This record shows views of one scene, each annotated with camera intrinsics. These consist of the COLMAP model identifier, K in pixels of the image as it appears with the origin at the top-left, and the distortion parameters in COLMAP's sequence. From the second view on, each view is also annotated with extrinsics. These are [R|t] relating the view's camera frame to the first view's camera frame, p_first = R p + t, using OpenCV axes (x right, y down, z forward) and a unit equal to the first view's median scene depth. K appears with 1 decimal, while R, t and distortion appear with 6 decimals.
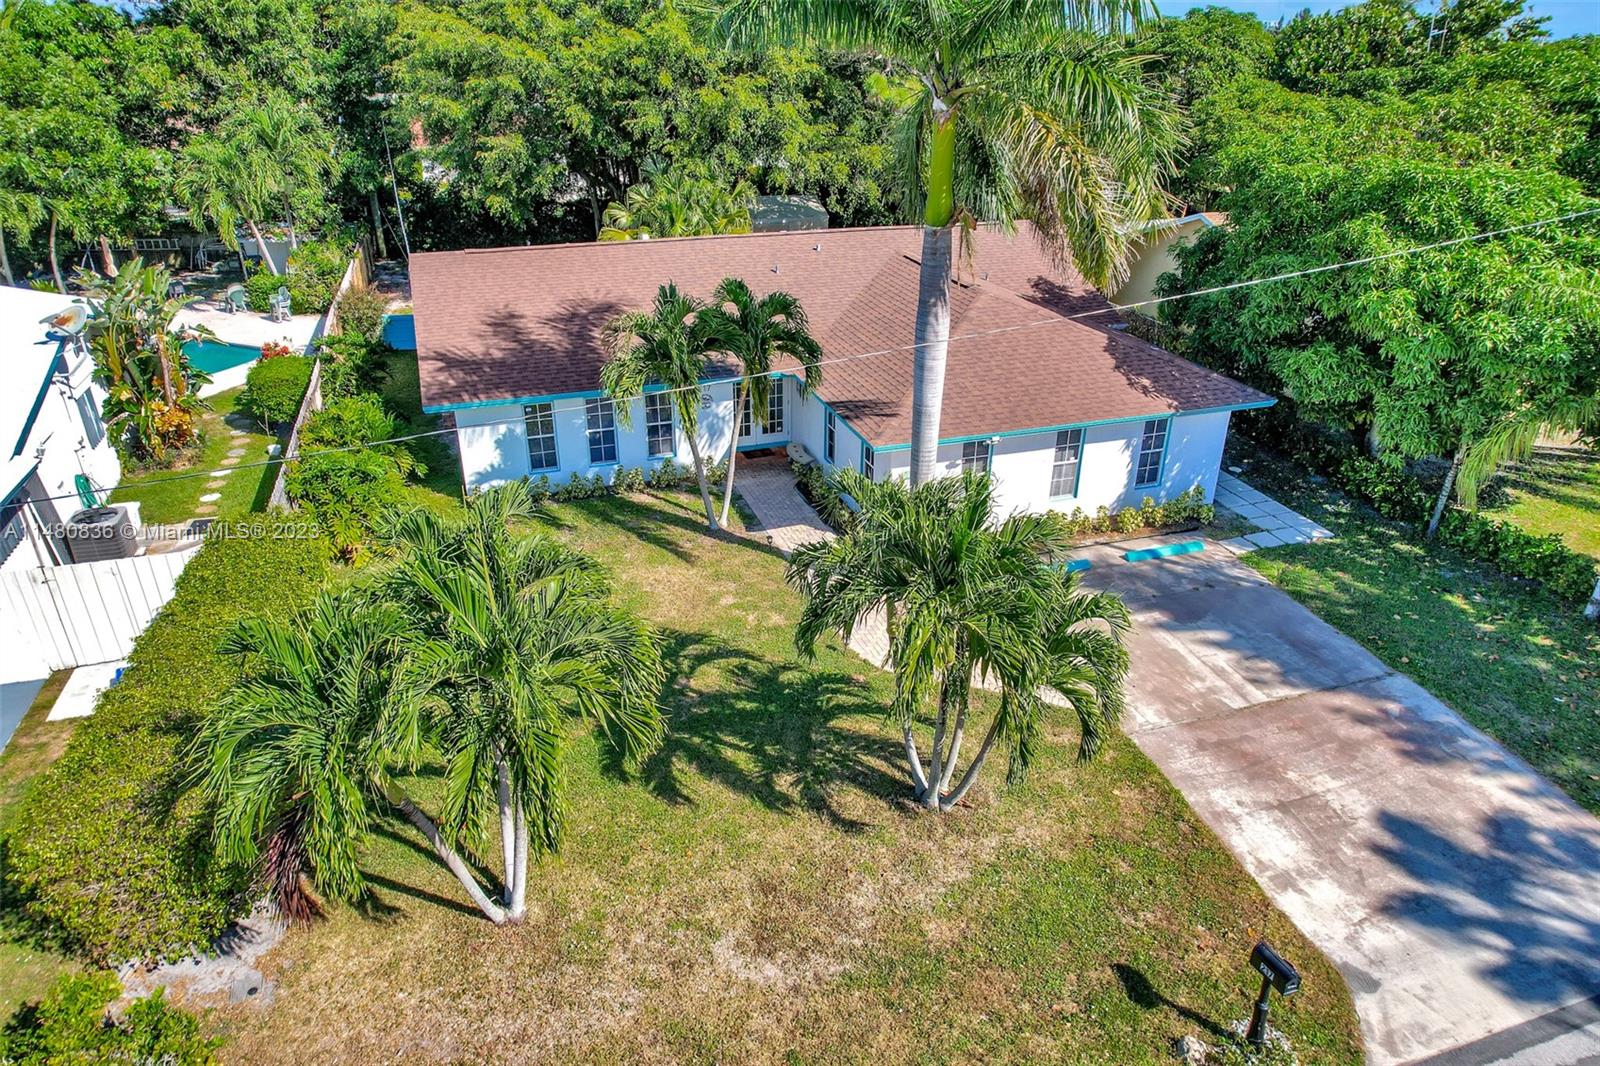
lens RADIAL K [[1029.2, 0, 807.0], [0, 1029.2, 536.2], [0, 0, 1]] dist [-0.068429, 0.062320]
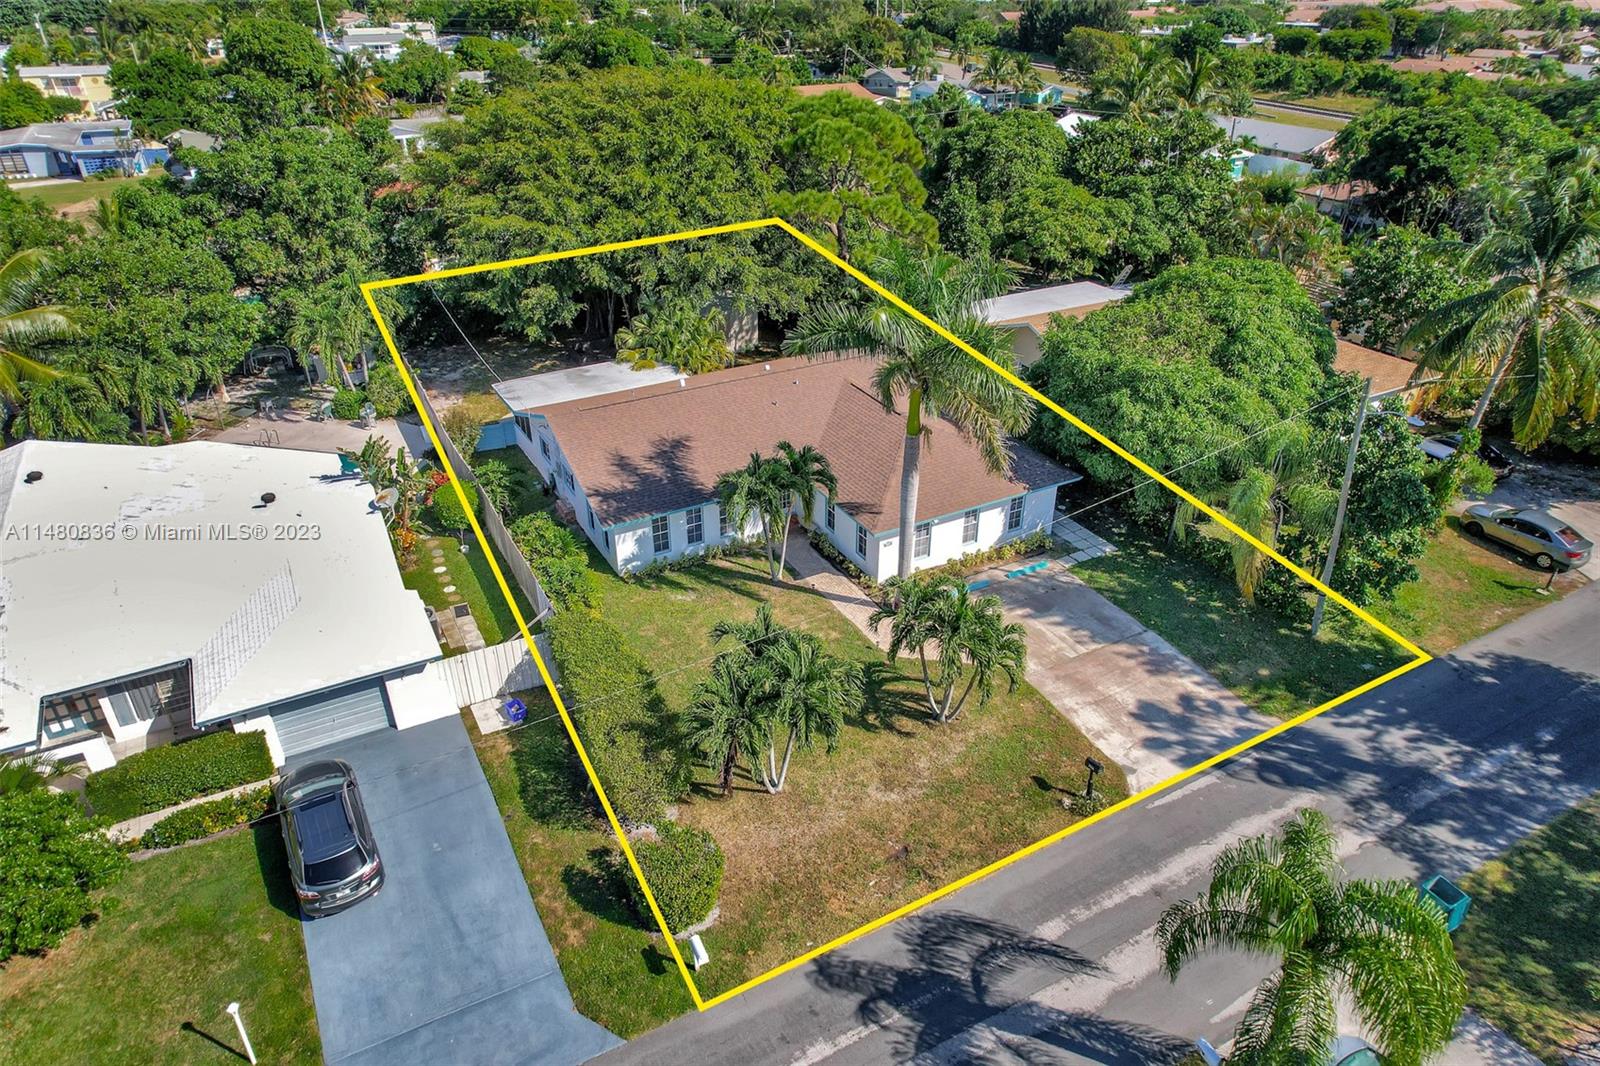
lens RADIAL K [[1020.5, 0, 807.6], [0, 1020.5, 540.3], [0, 0, 1]] dist [-0.058800, 0.058155]
pose [[0.984356, -0.092898, 0.149709, -0.321739], [0.083827, 0.994304, 0.065819, -0.204238], [-0.154971, -0.052240, 0.986537, -0.767562]]
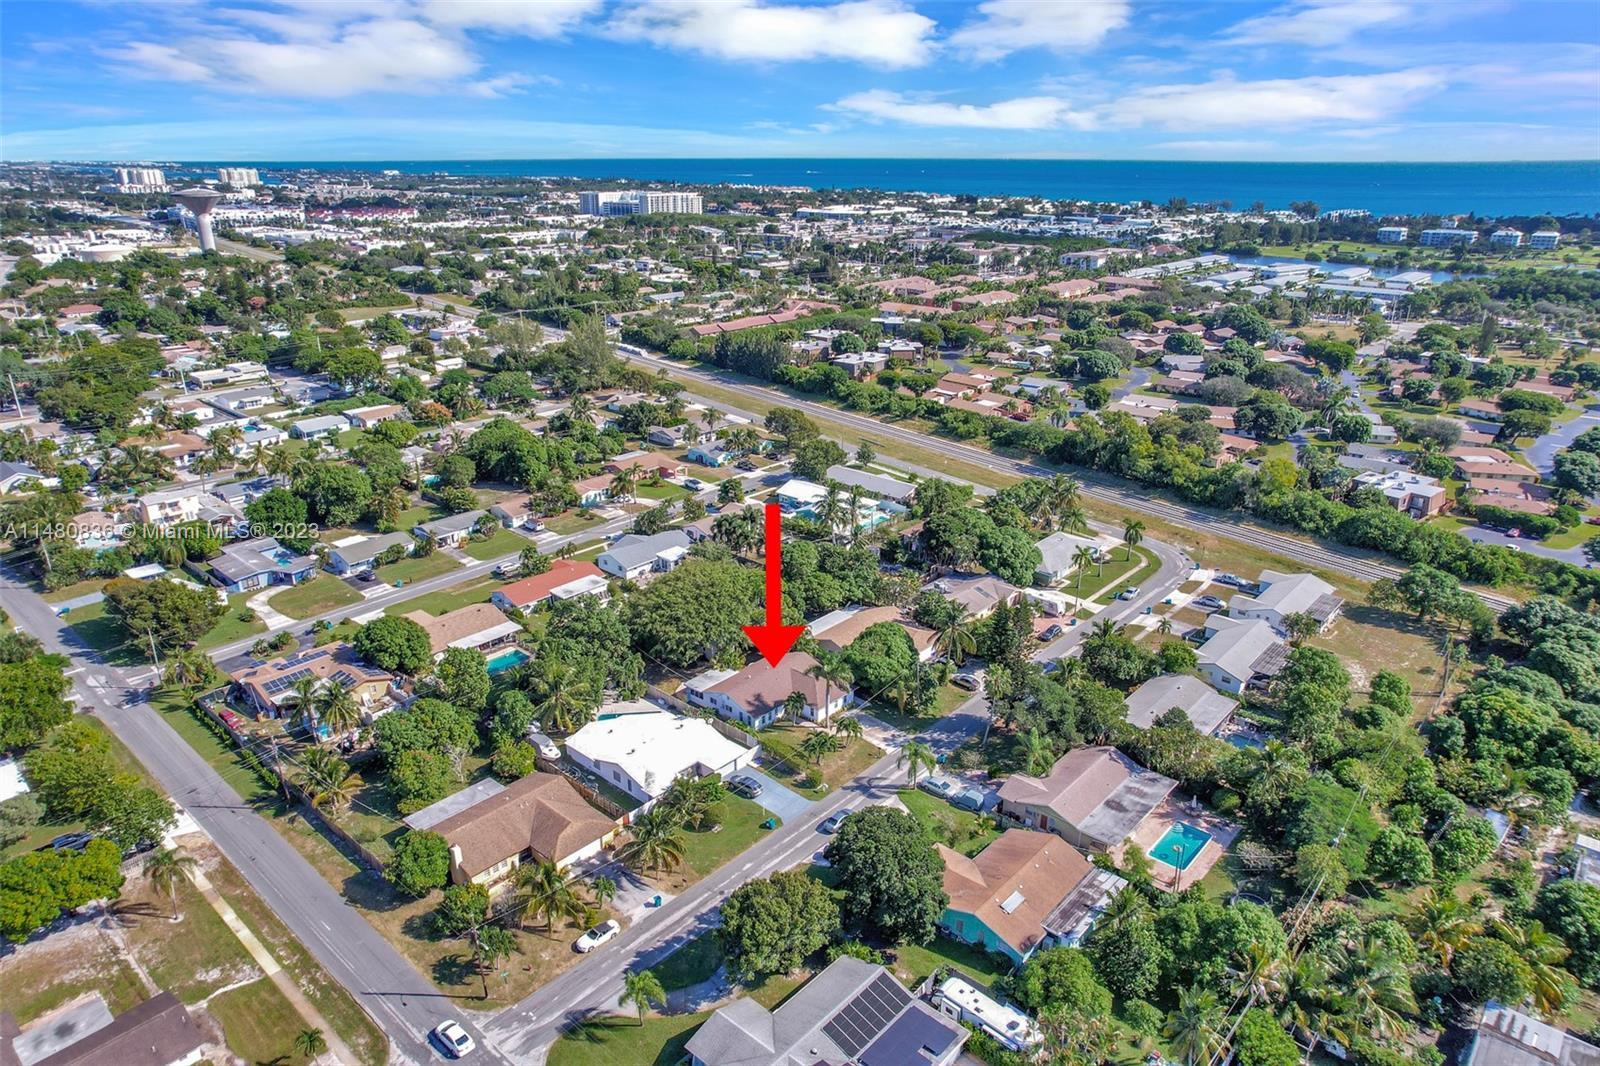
lens RADIAL K [[1029.2, 0, 807.0], [0, 1029.2, 536.2], [0, 0, 1]] dist [-0.068429, 0.062320]
pose [[0.870683, -0.178039, 0.458490, -3.243619], [0.221778, 0.974154, -0.042883, -1.029132], [-0.439005, 0.139021, 0.887664, -5.870016]]
